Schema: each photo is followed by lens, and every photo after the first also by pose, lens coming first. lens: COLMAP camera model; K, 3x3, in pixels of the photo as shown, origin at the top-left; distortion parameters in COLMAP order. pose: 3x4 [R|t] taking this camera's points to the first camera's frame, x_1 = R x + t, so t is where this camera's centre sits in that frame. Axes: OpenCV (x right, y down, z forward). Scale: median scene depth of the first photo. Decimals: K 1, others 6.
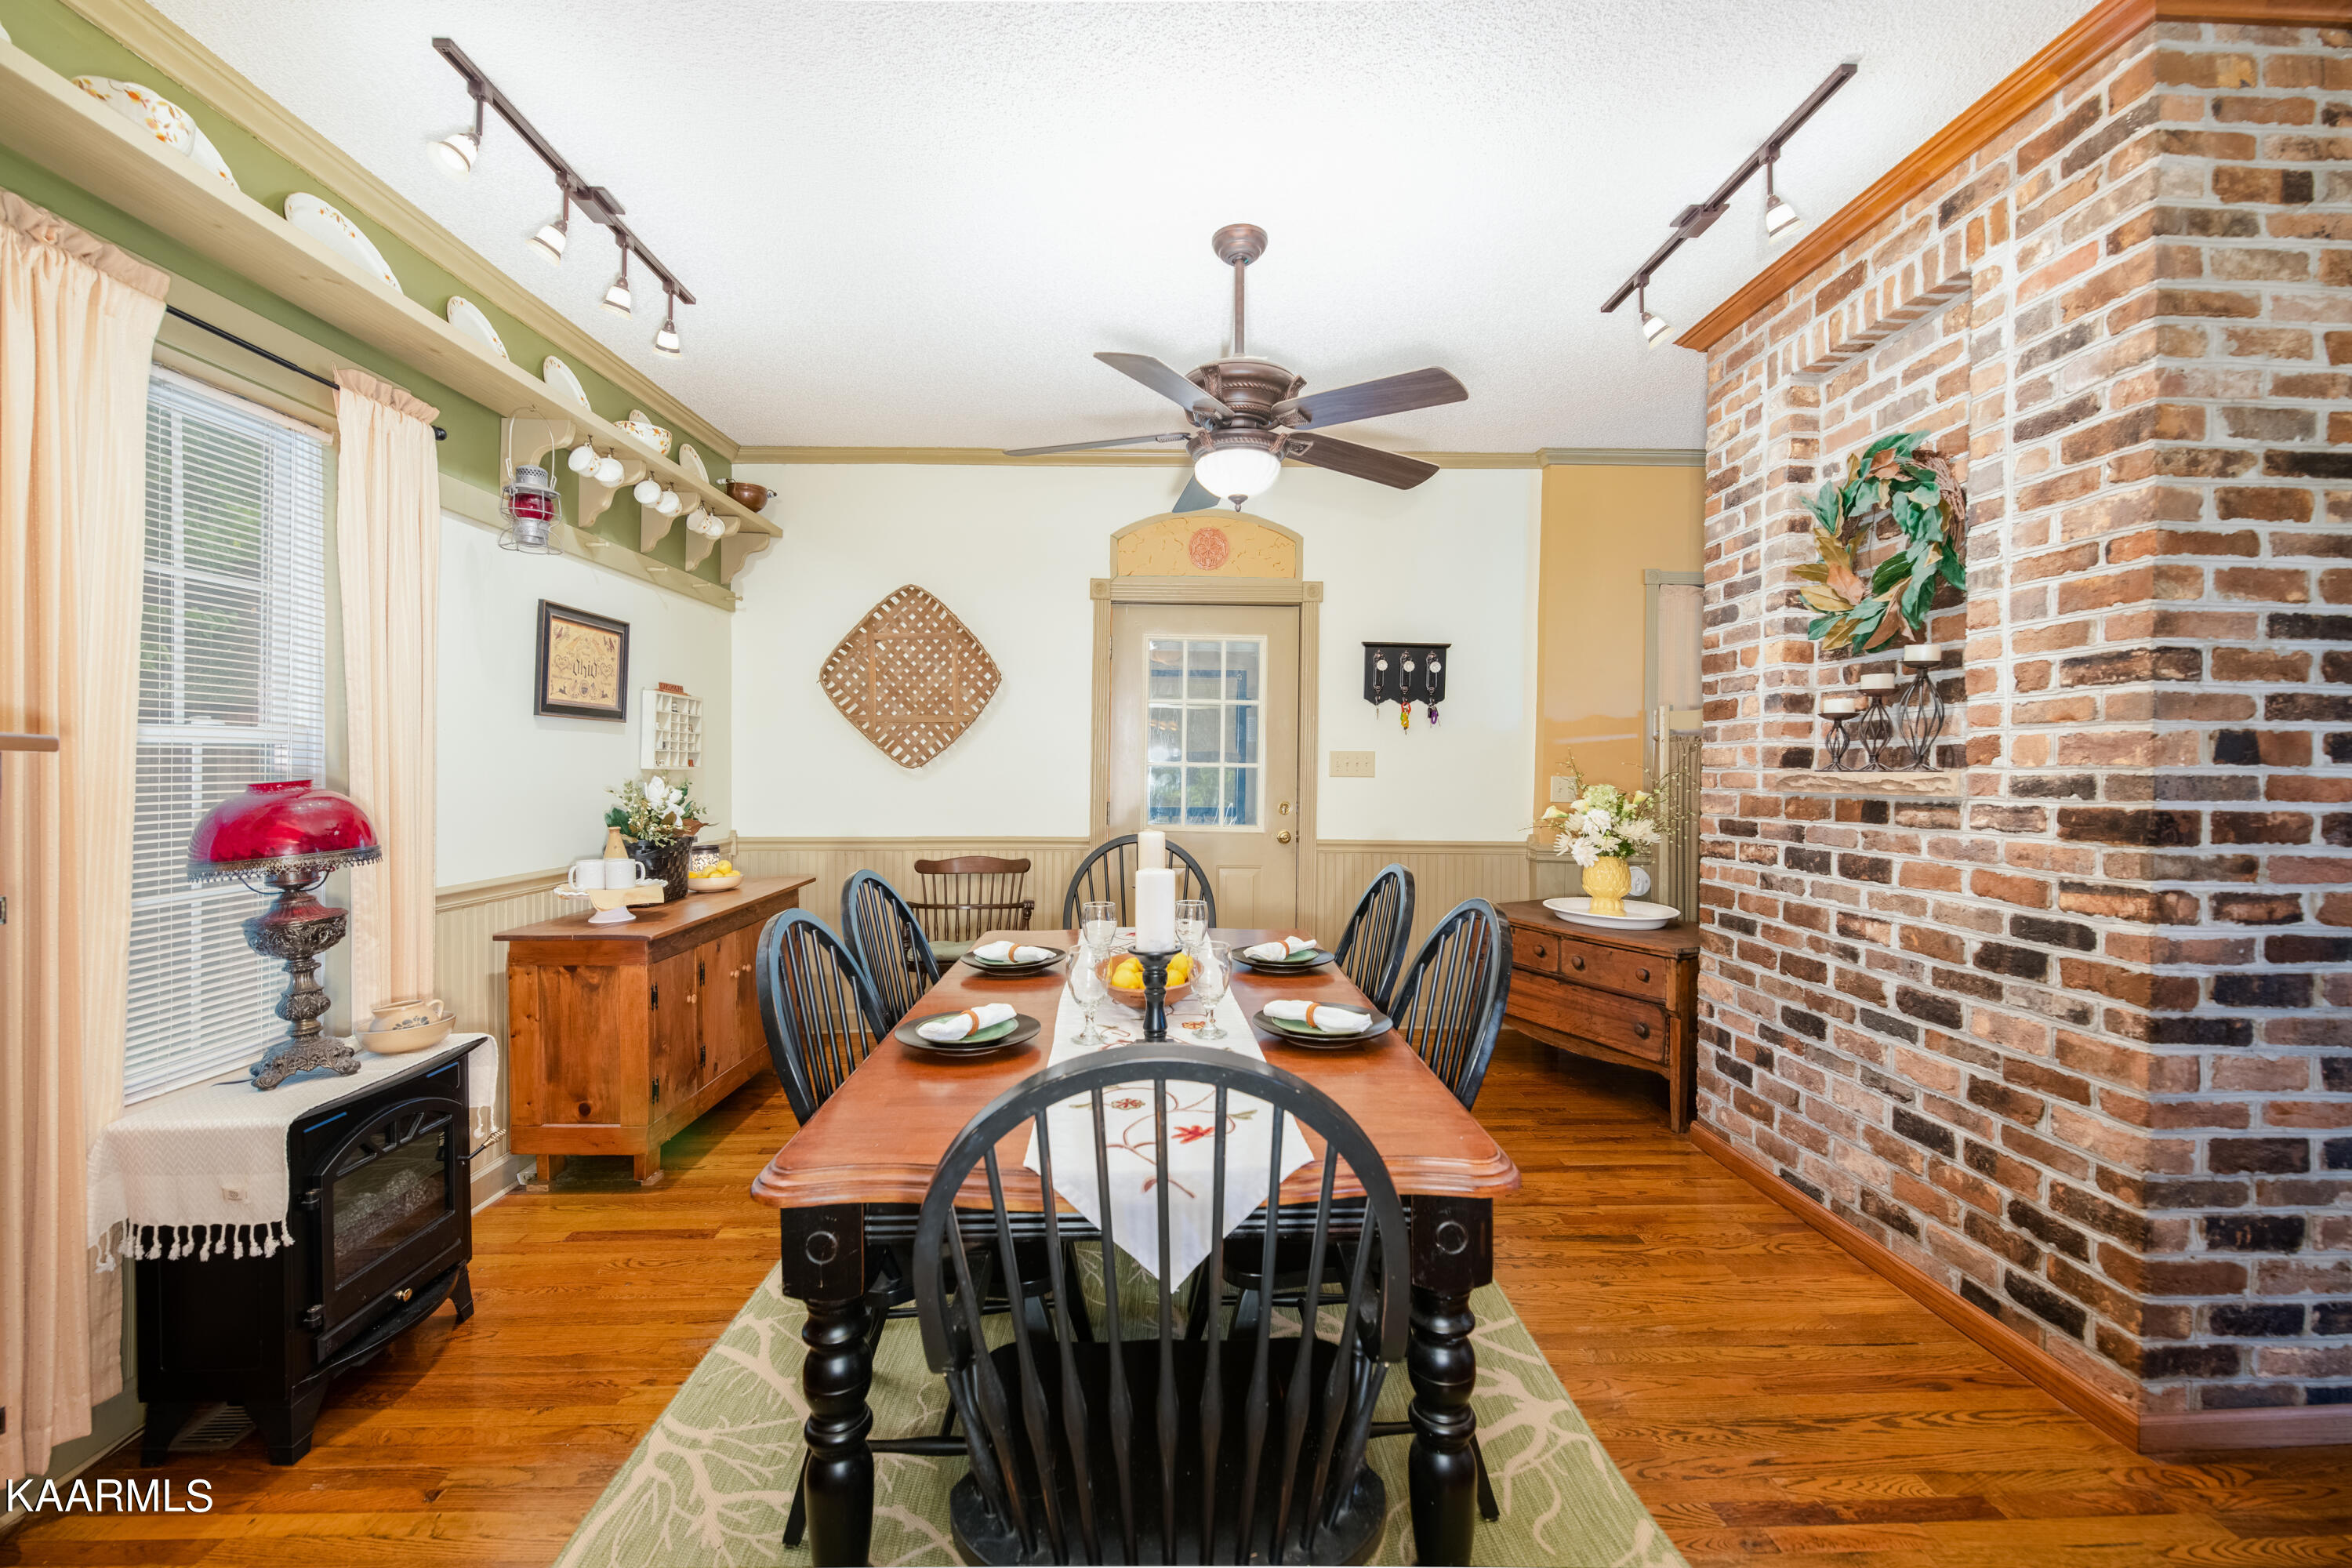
lens RADIAL K [[1007.8, 0, 1182.3], [0, 1007.8, 773.3], [0, 0, 1]] dist [-0.001463, -0.002091]
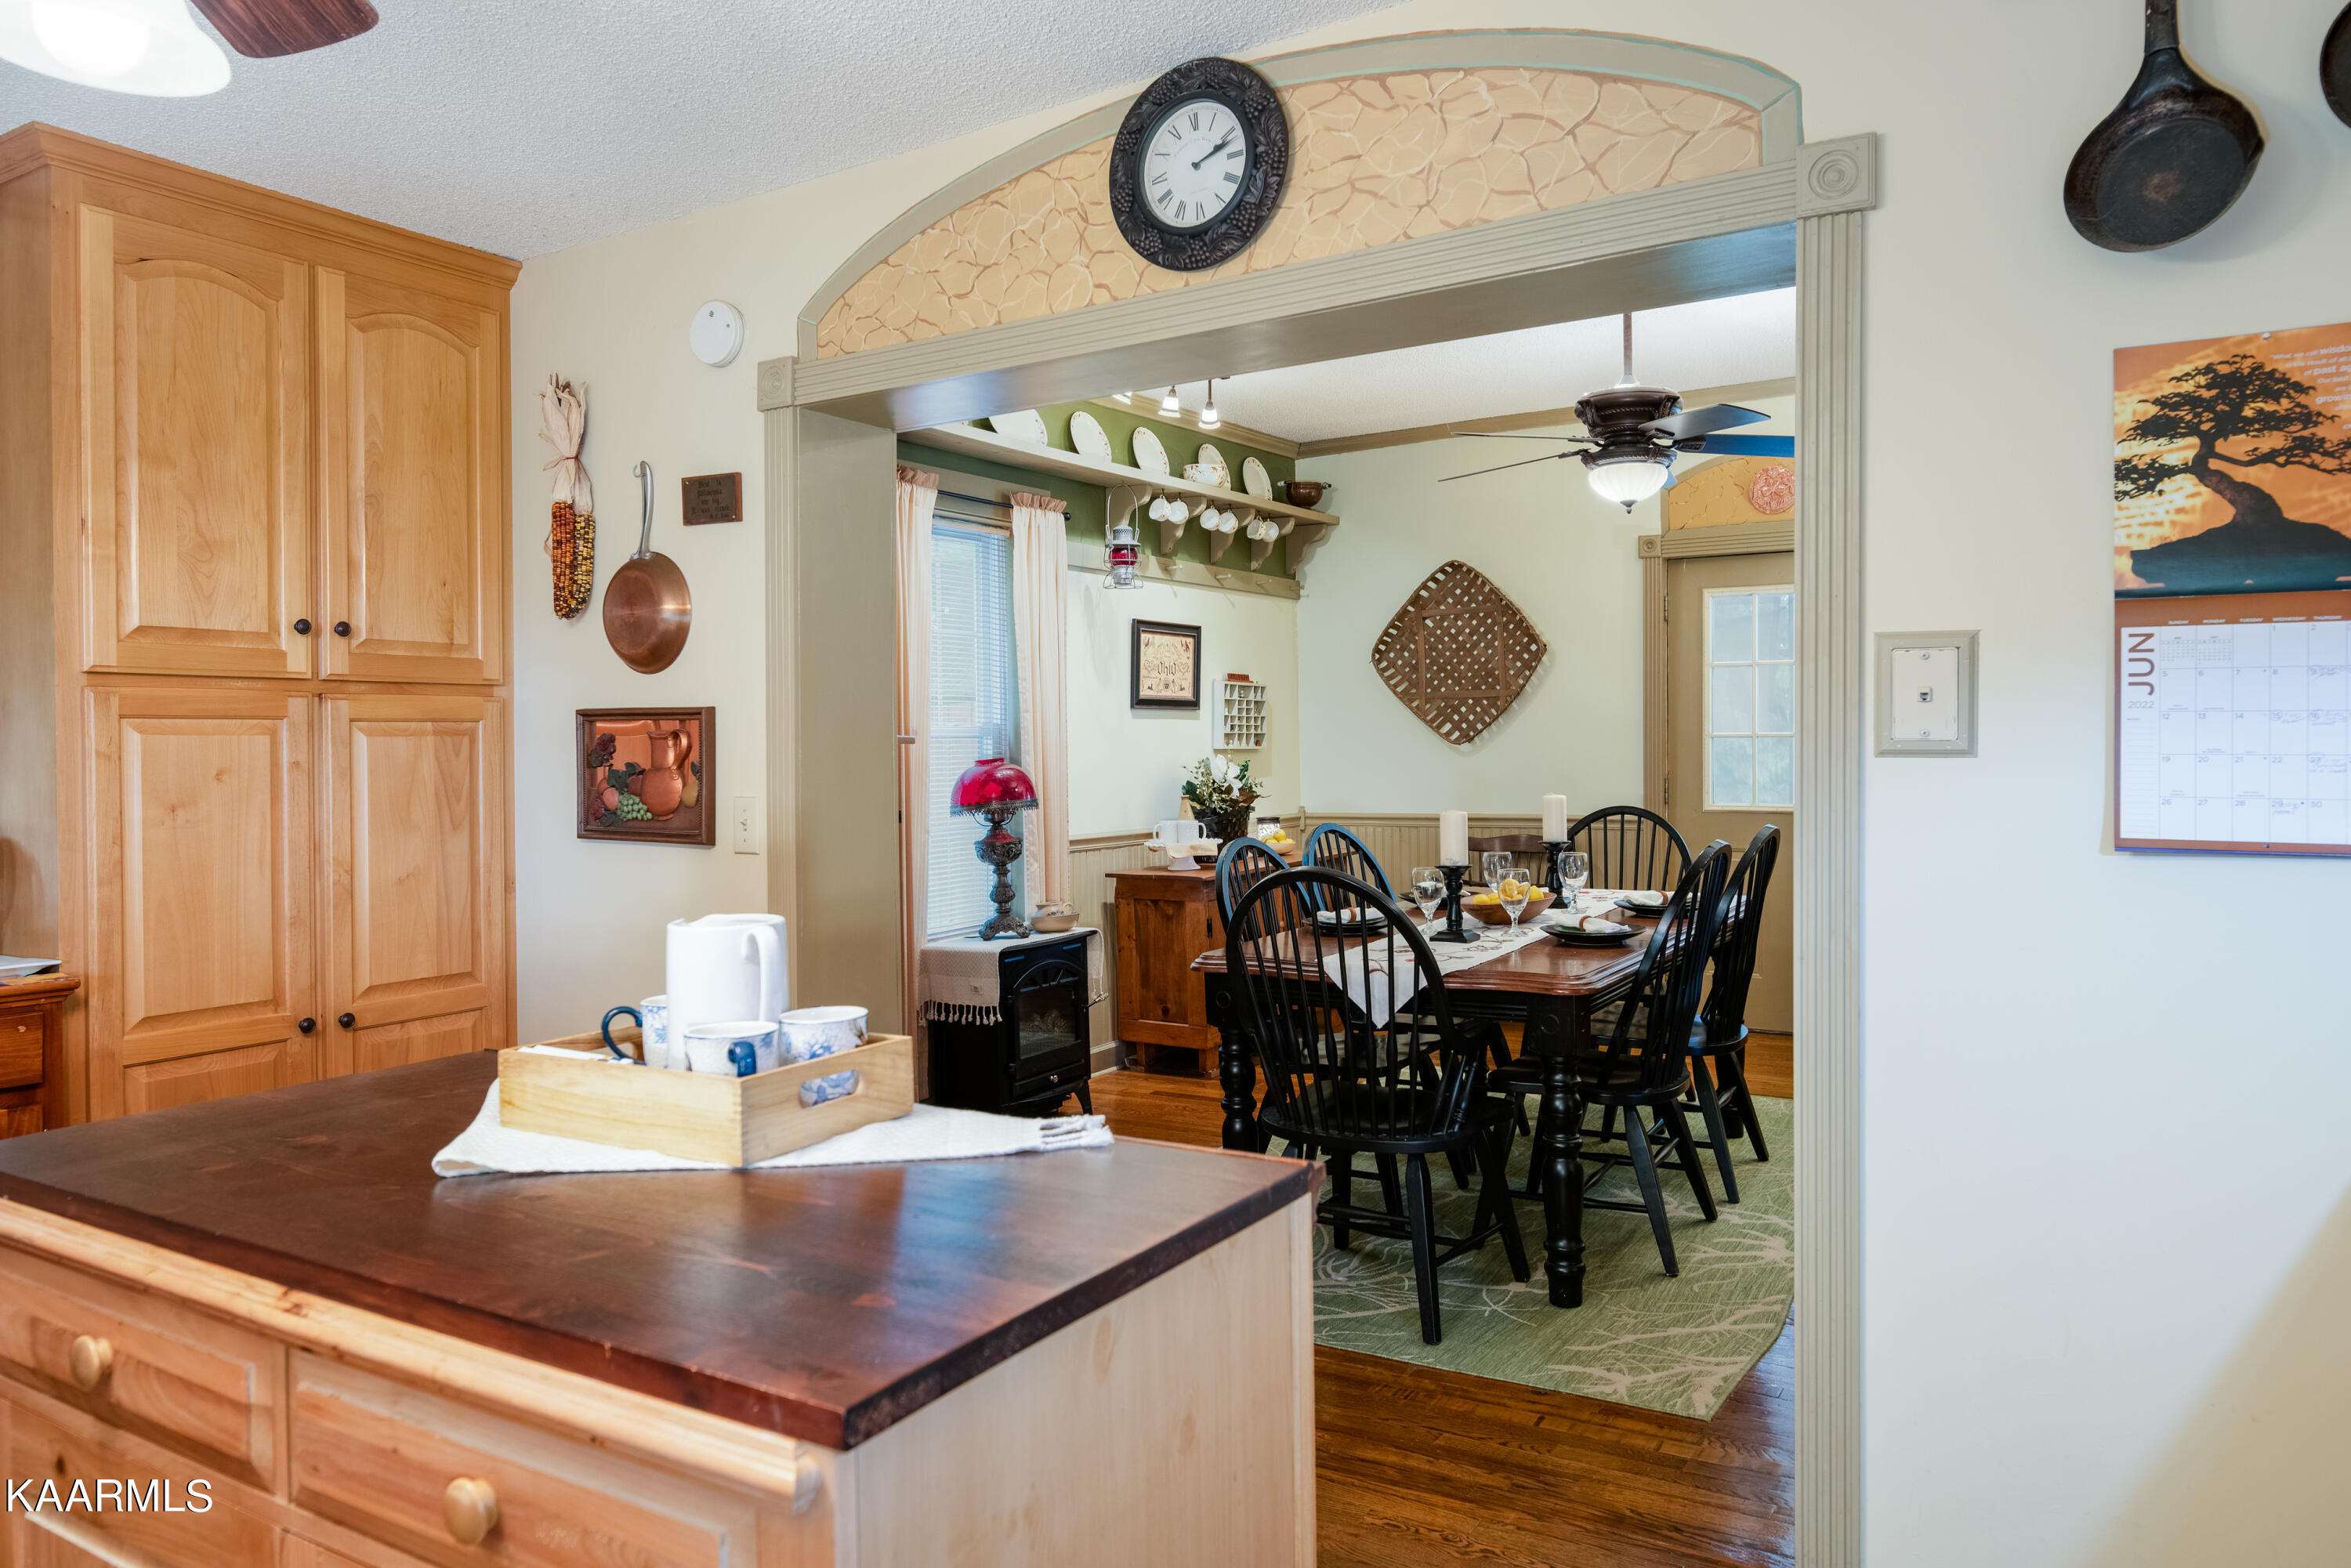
lens RADIAL K [[1562.7, 0, 1181.7], [0, 1562.7, 777.4], [0, 0, 1]] dist [-0.009266, -0.000738]
pose [[0.835243, -0.003448, -0.549871, 0.504589], [0.012551, 0.999839, 0.012796, 0.006202], [0.549738, -0.017589, 0.835152, -0.630715]]
